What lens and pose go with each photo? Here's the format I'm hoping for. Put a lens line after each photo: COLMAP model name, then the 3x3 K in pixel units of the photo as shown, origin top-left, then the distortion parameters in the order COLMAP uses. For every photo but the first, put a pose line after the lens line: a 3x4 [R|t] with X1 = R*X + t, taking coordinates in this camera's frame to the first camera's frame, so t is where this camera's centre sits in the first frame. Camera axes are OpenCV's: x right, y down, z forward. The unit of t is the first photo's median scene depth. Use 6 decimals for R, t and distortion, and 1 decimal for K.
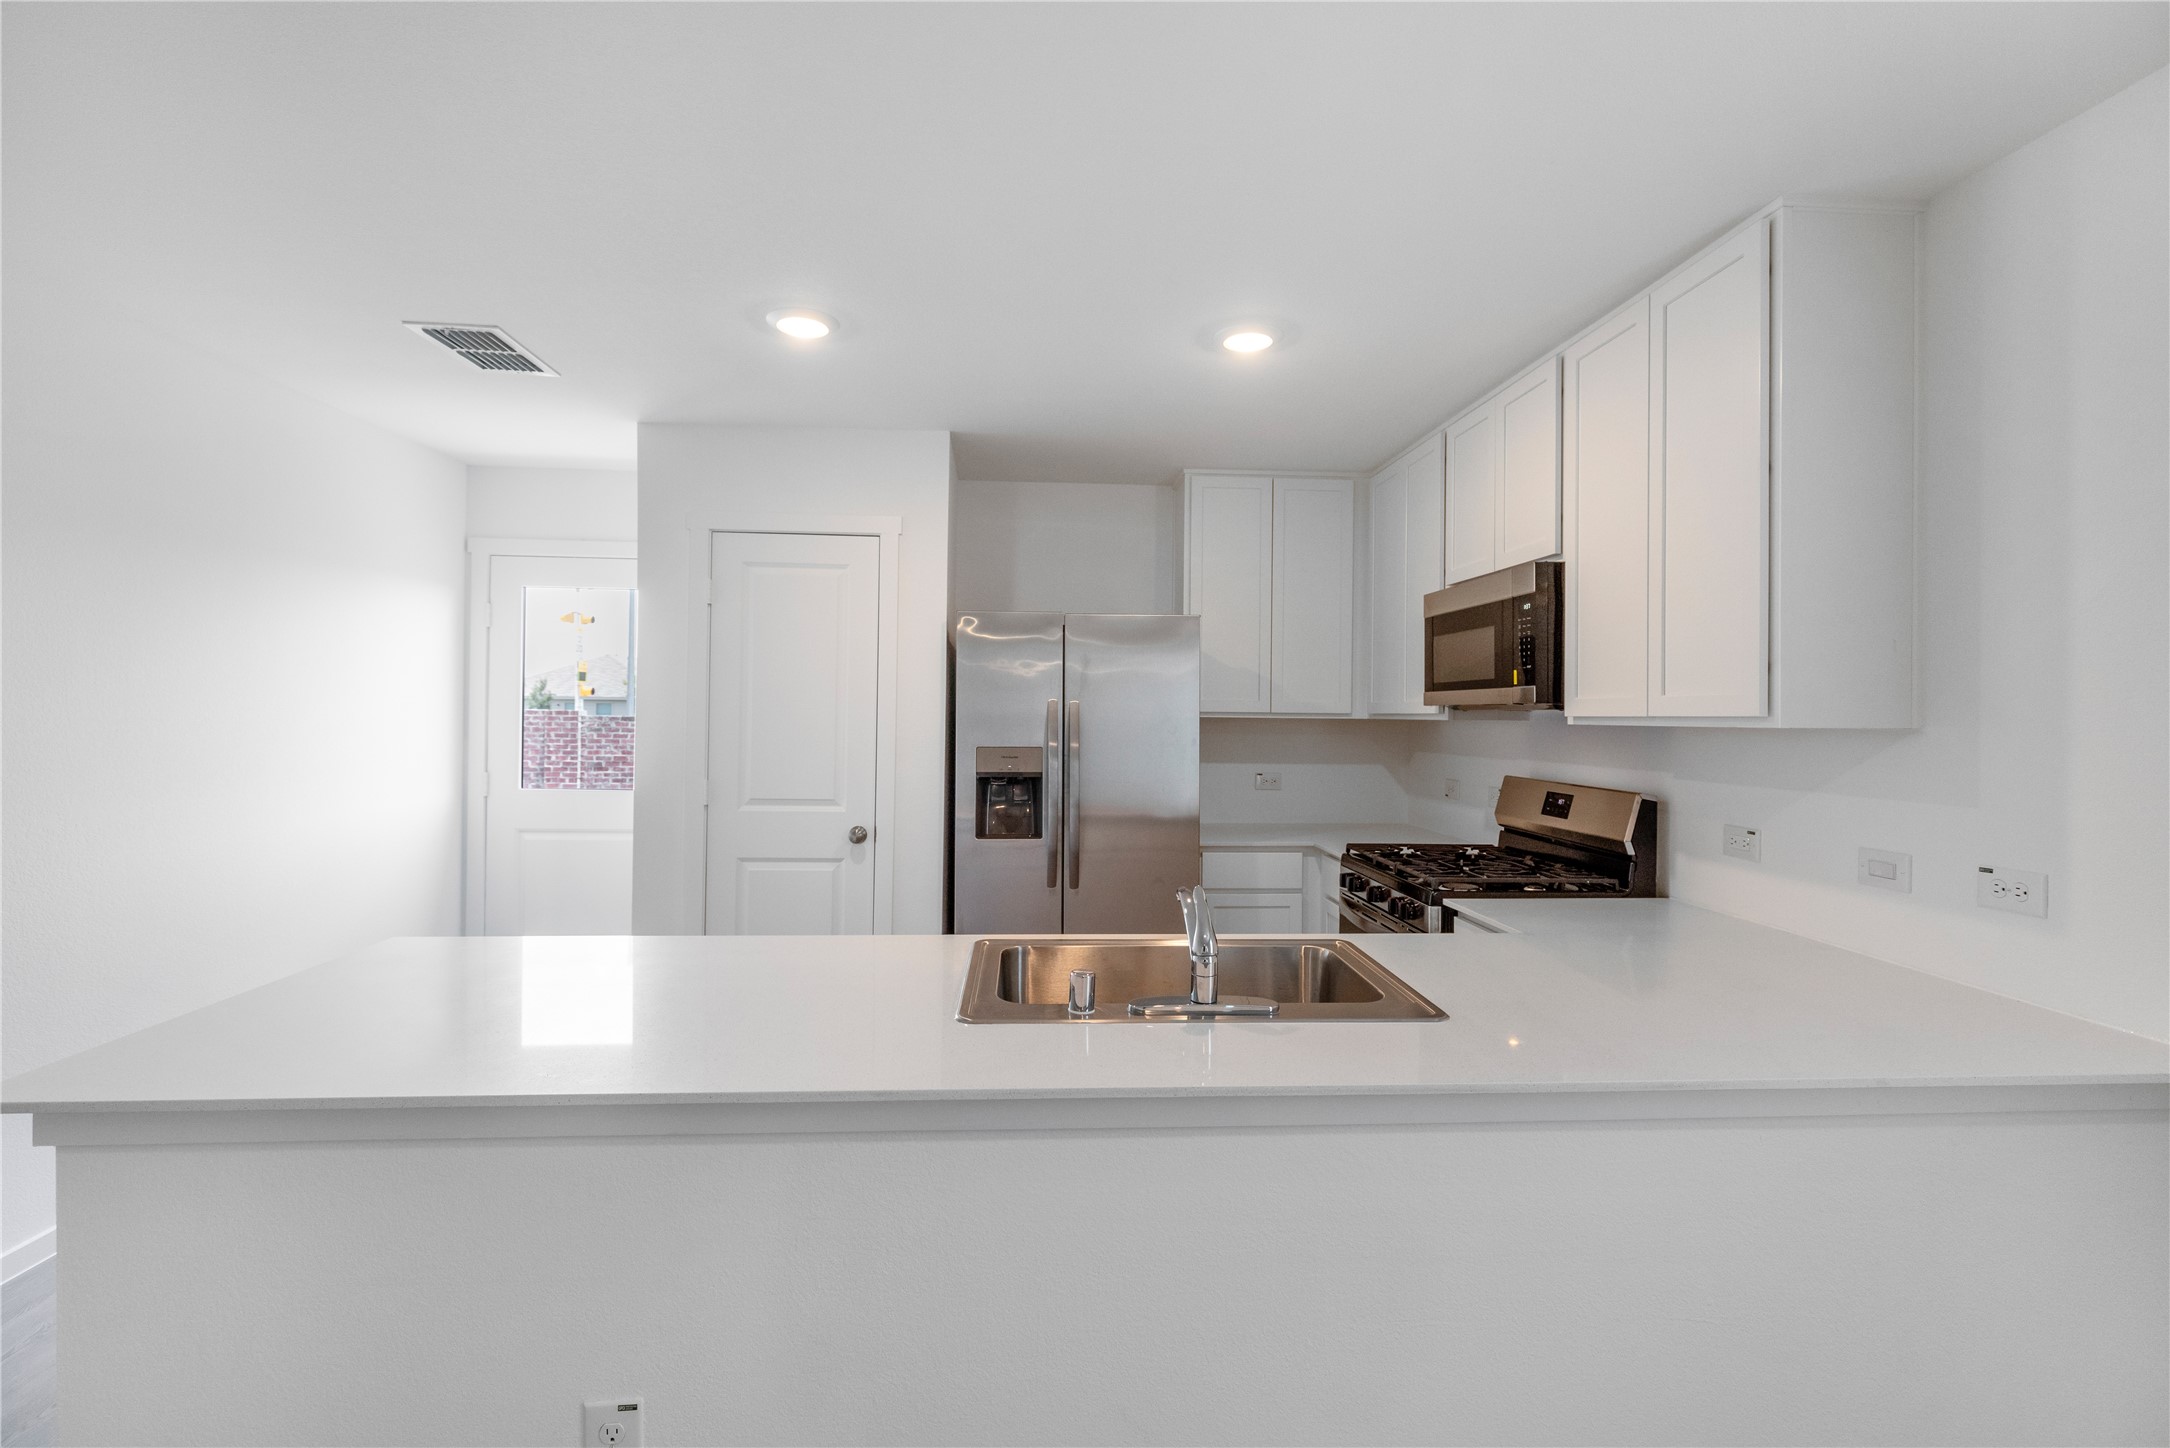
lens RADIAL K [[1010.5, 0, 1085.0], [0, 1010.5, 724.0], [0, 0, 1]] dist [-0.001119, -0.000353]
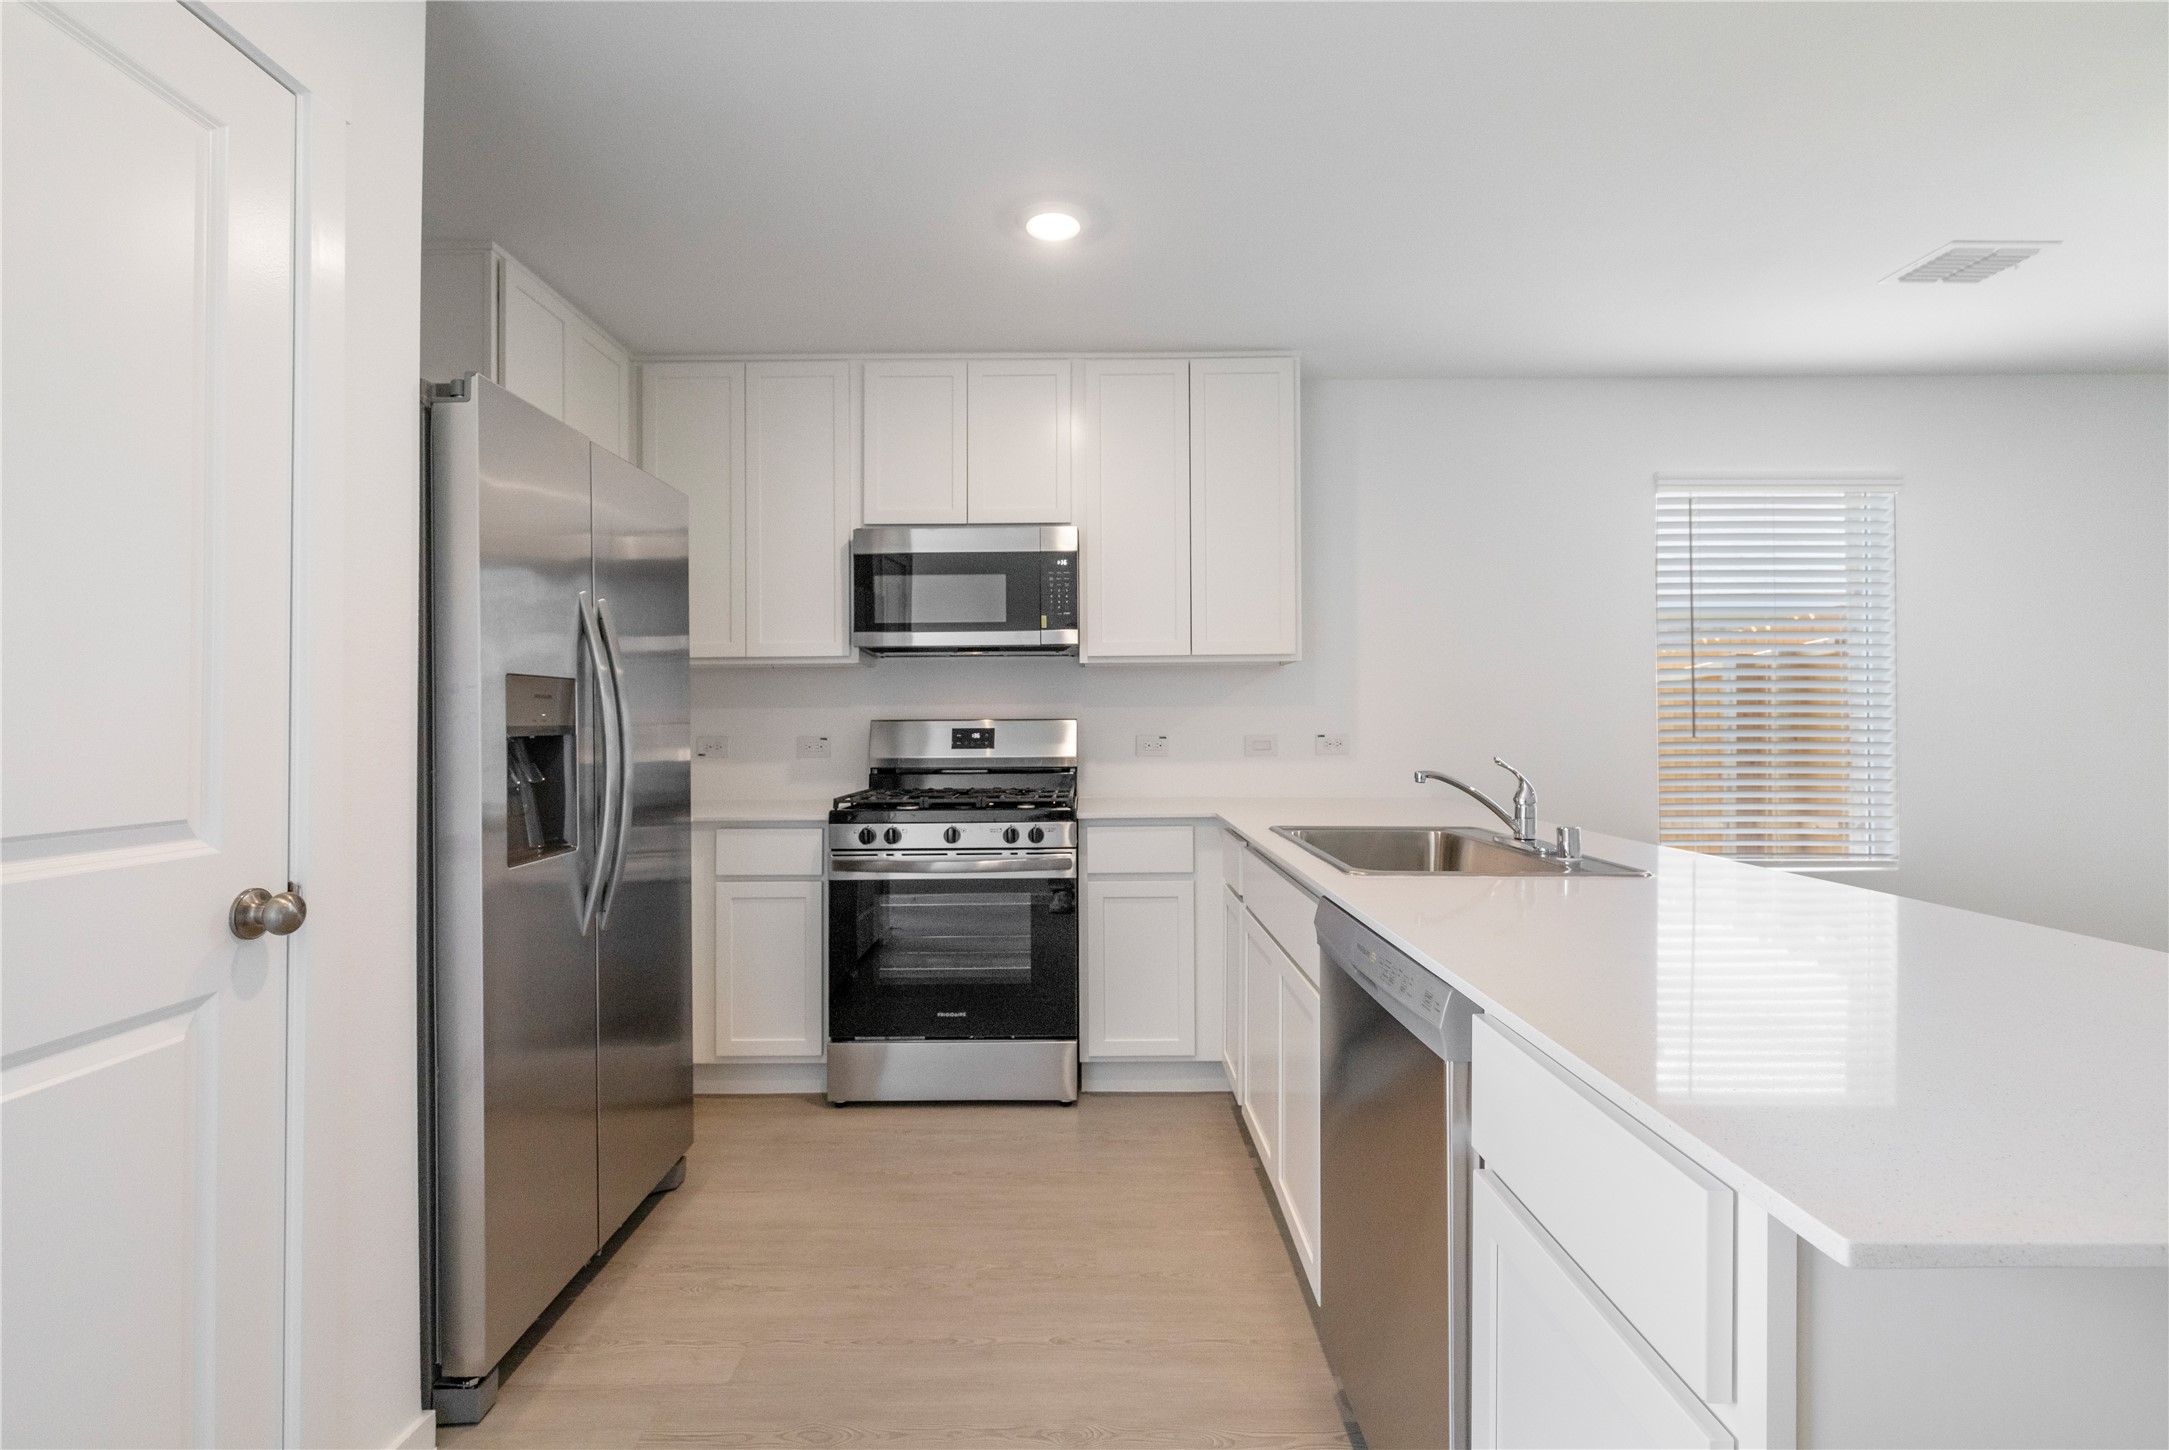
lens RADIAL K [[1010.1, 0, 1084.5], [0, 1010.1, 725.0], [0, 0, 1]] dist [-0.001119, -0.000353]
pose [[0.037273, -0.014149, 0.999205, -0.566780], [0.016333, 0.999775, 0.013547, 0.044450], [-0.999172, 0.015815, 0.037496, 0.702904]]
